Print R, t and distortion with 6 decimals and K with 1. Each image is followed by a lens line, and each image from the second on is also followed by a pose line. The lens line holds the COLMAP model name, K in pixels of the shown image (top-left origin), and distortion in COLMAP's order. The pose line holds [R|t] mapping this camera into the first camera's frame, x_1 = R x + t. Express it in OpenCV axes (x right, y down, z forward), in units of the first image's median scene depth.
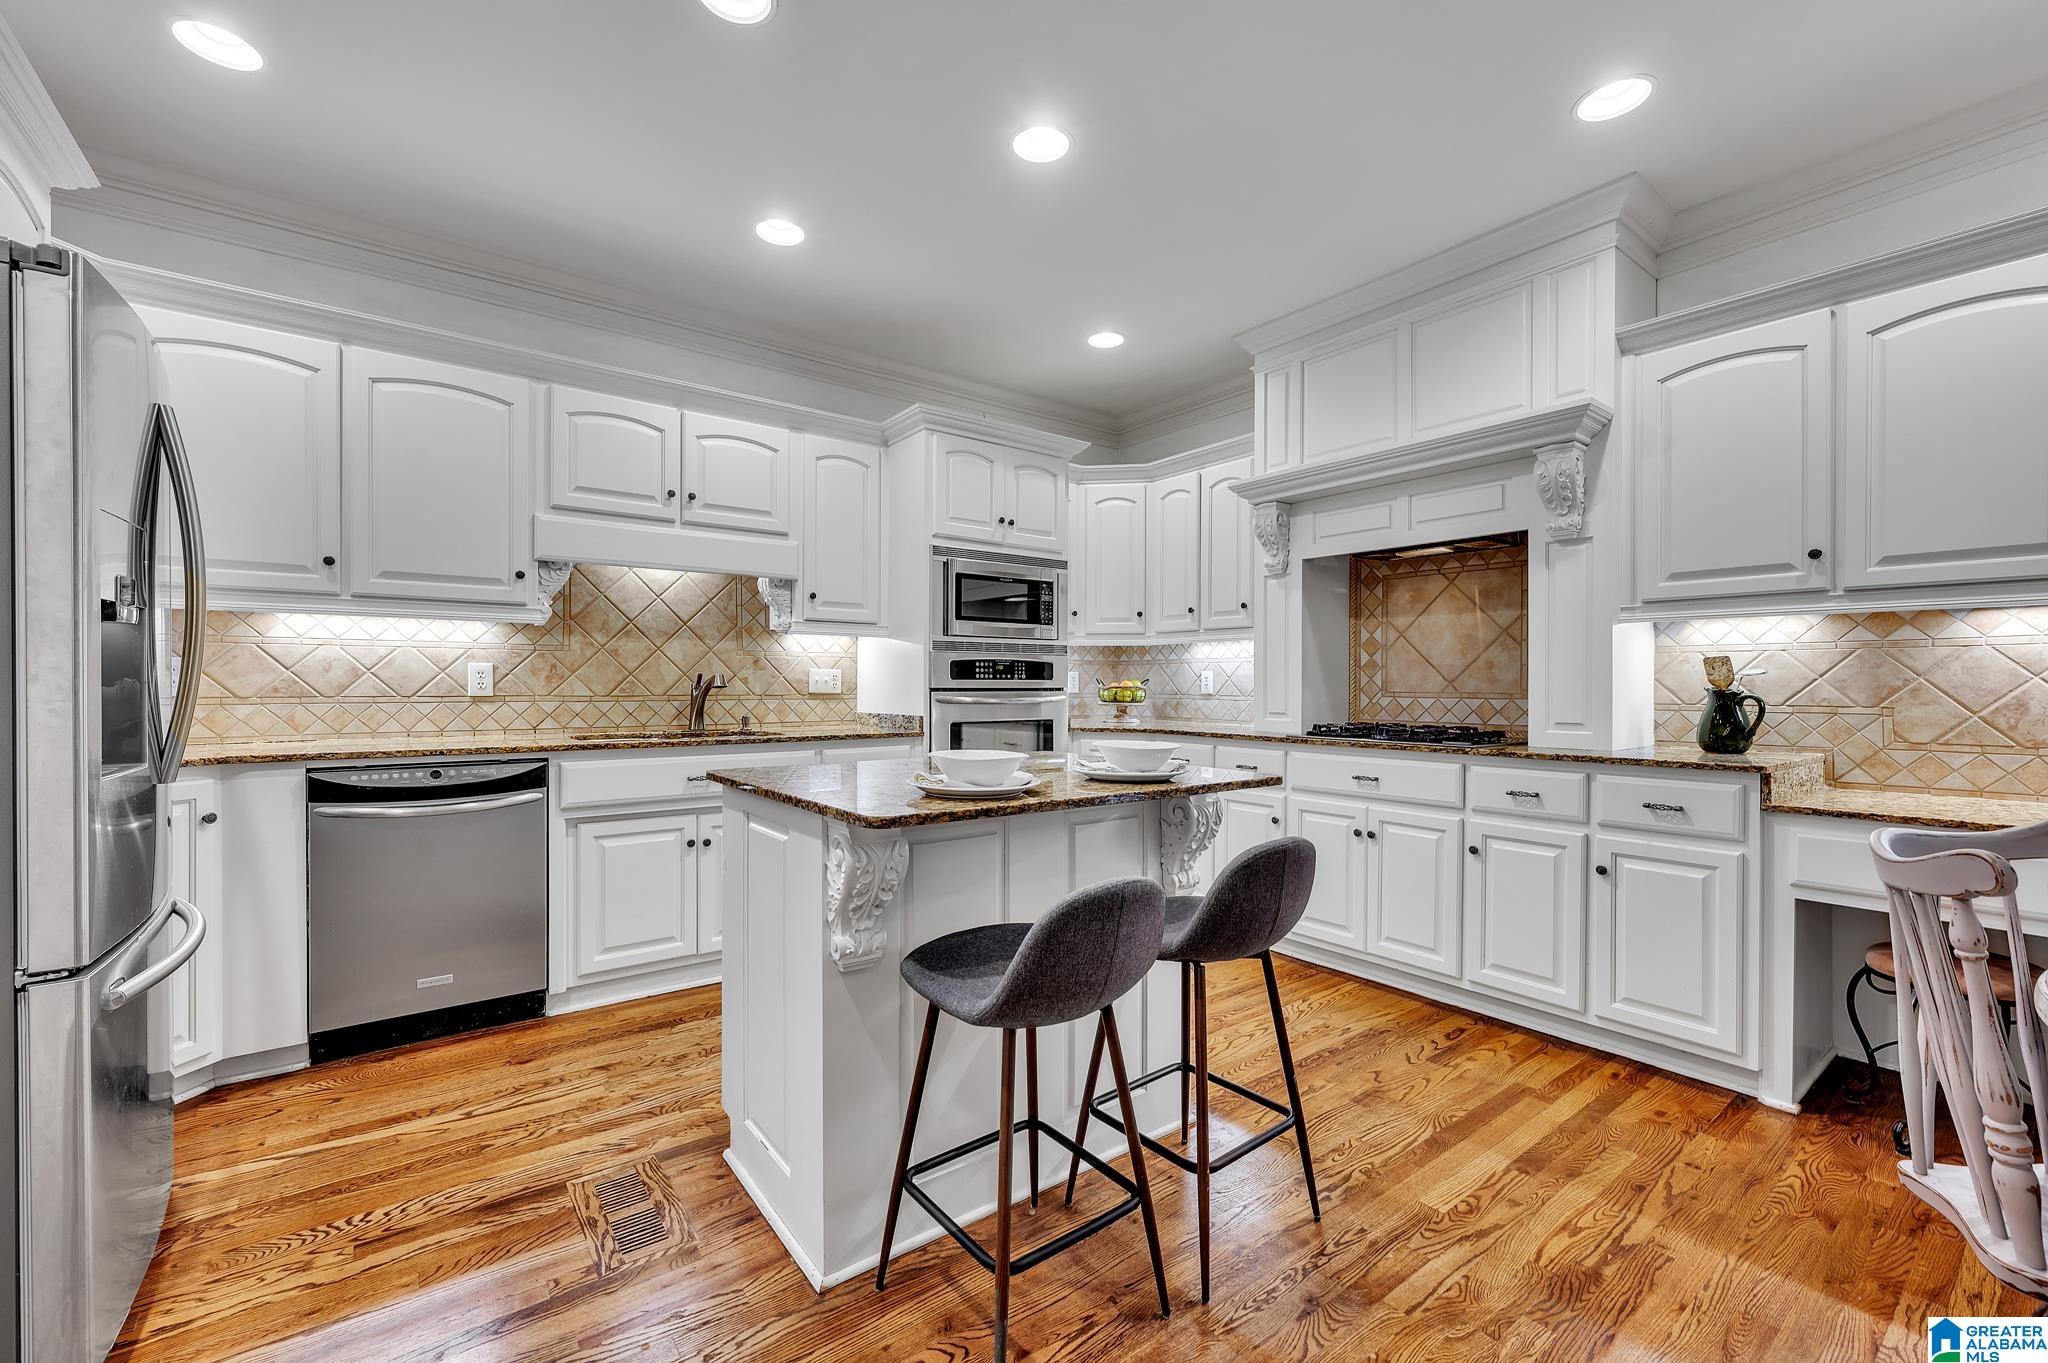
lens RADIAL K [[813.1, 0, 1023.8], [0, 813.1, 688.1], [0, 0, 1]] dist [0.001282, -0.000183]
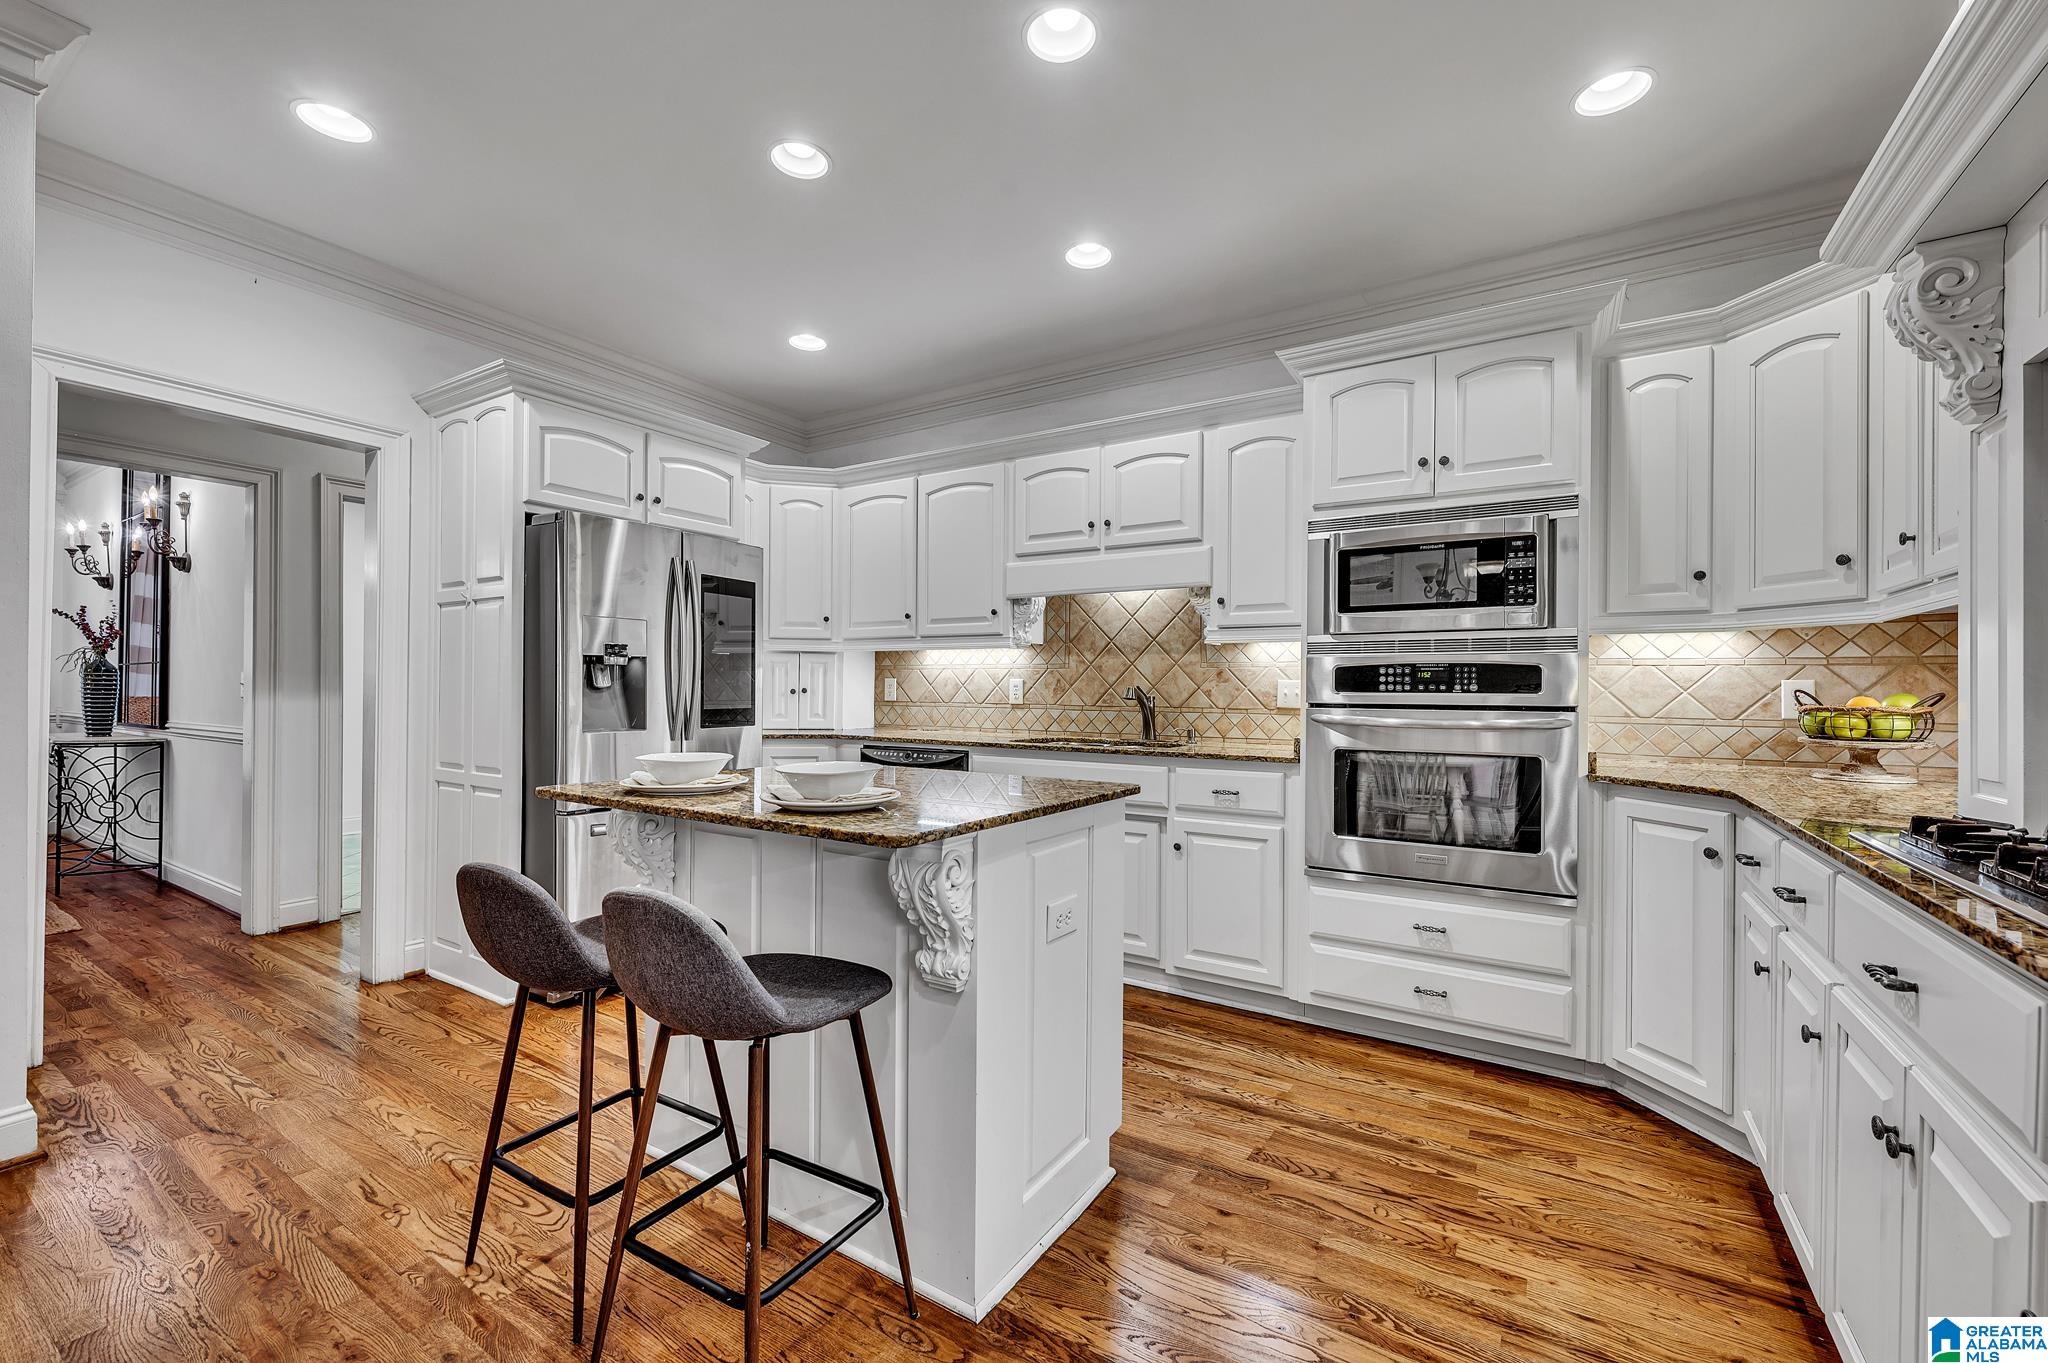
lens RADIAL K [[813.1, 0, 1023.8], [0, 813.1, 688.1], [0, 0, 1]] dist [0.001282, -0.000183]
pose [[0.381573, -0.004027, -0.924330, 0.528054], [-0.013244, 0.999864, -0.009824, -0.003116], [0.924244, 0.015990, 0.381468, 0.465469]]
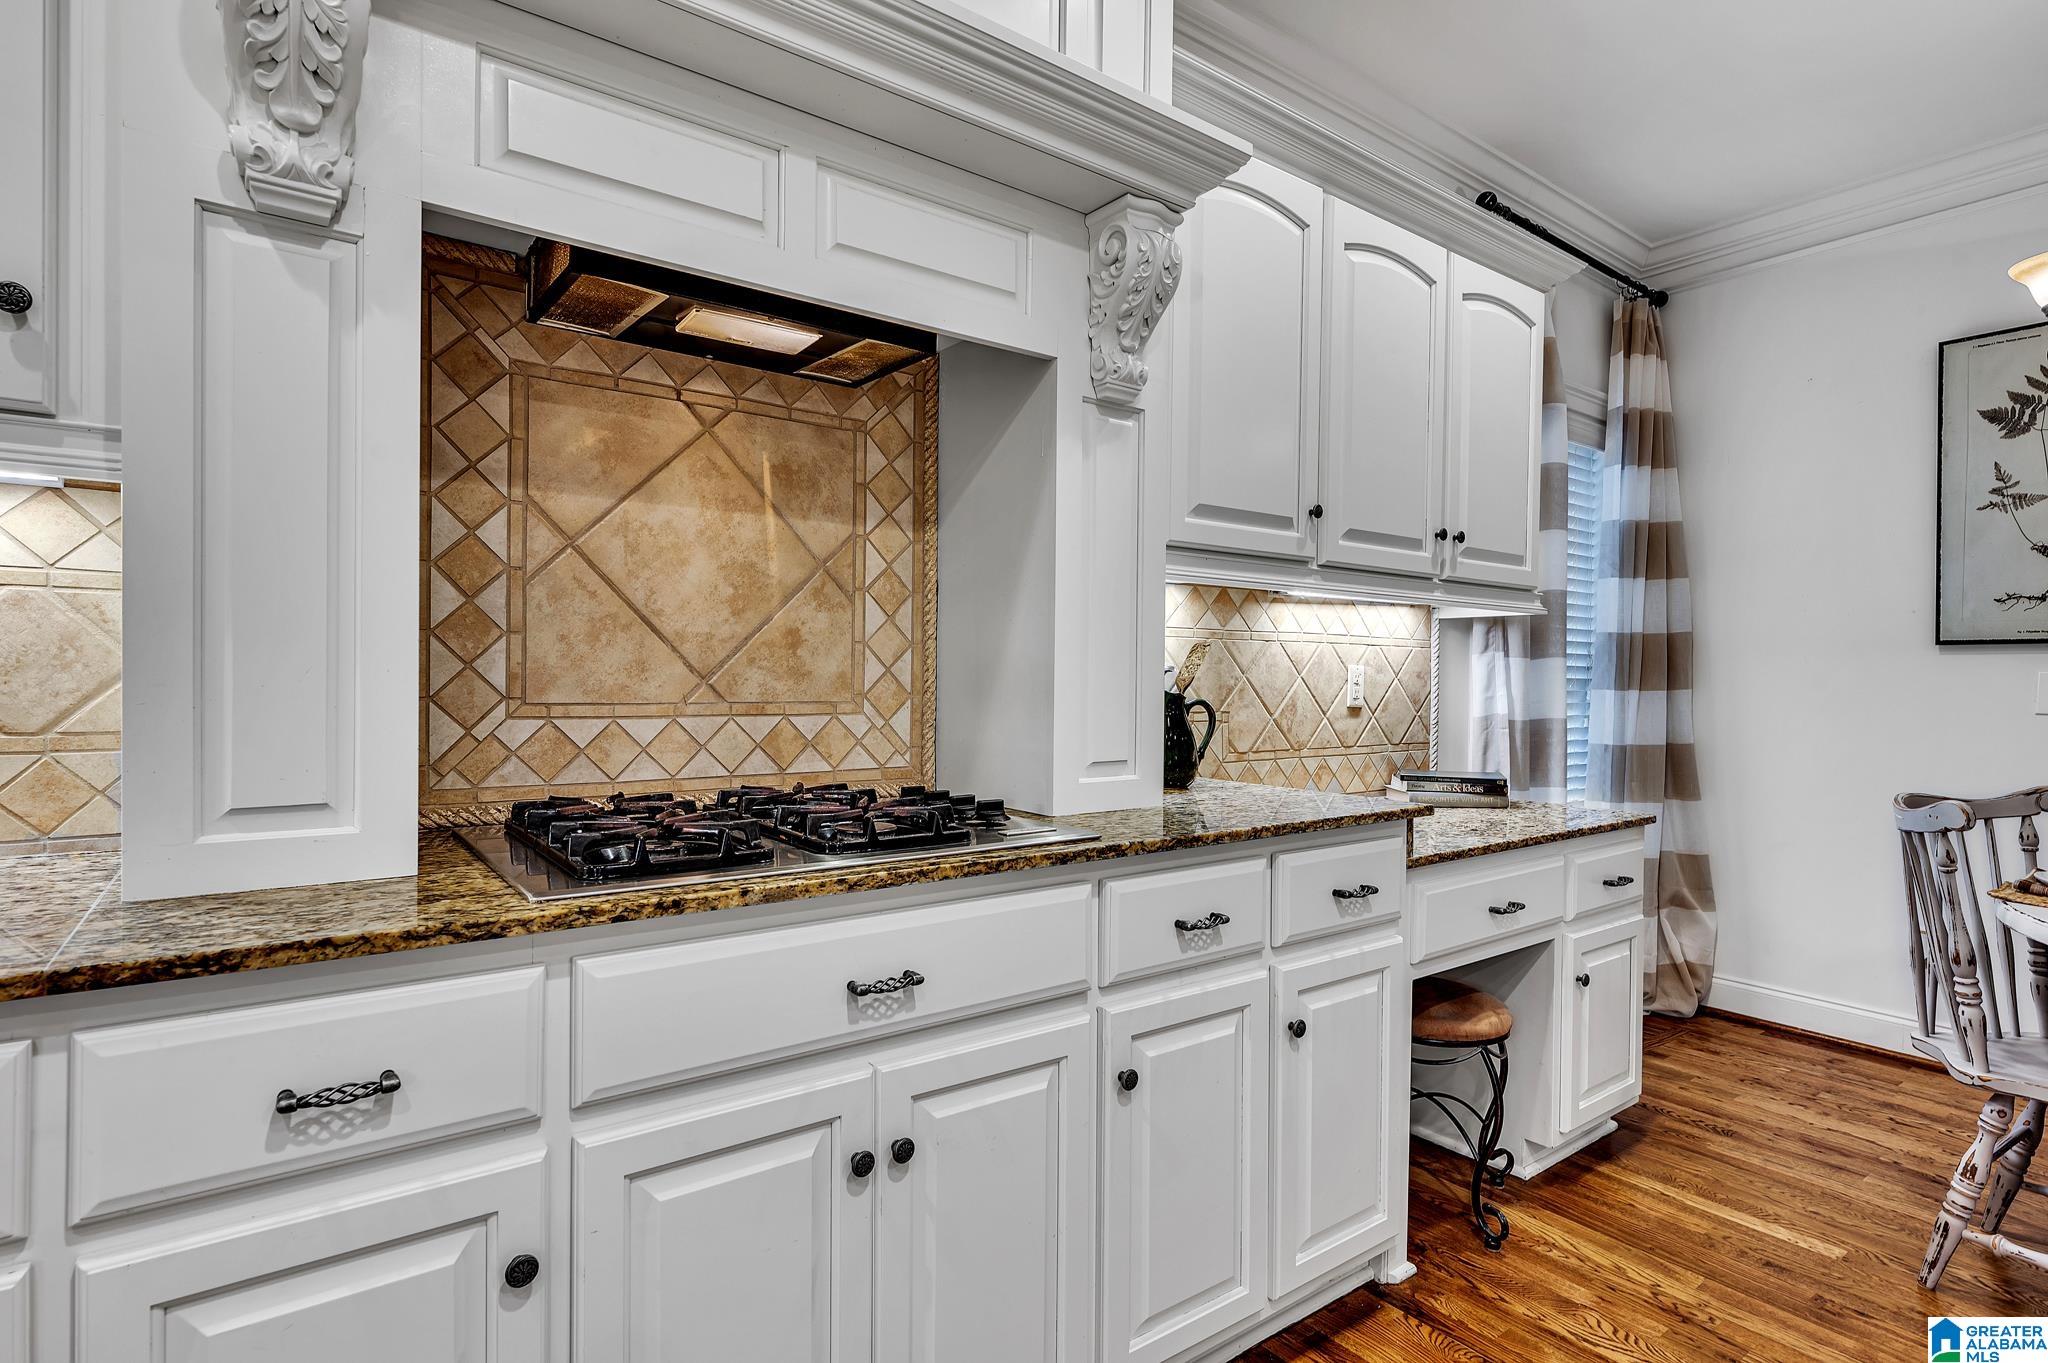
lens RADIAL K [[1029.1, 0, 1024.0], [0, 1029.1, 681.5], [0, 0, 1]] dist [-0.000582, -0.000773]
pose [[0.002686, -0.005956, 0.999979, 0.015630], [-0.002946, 0.999978, 0.005963, -0.008531], [-0.999992, -0.002962, 0.002669, 0.839348]]
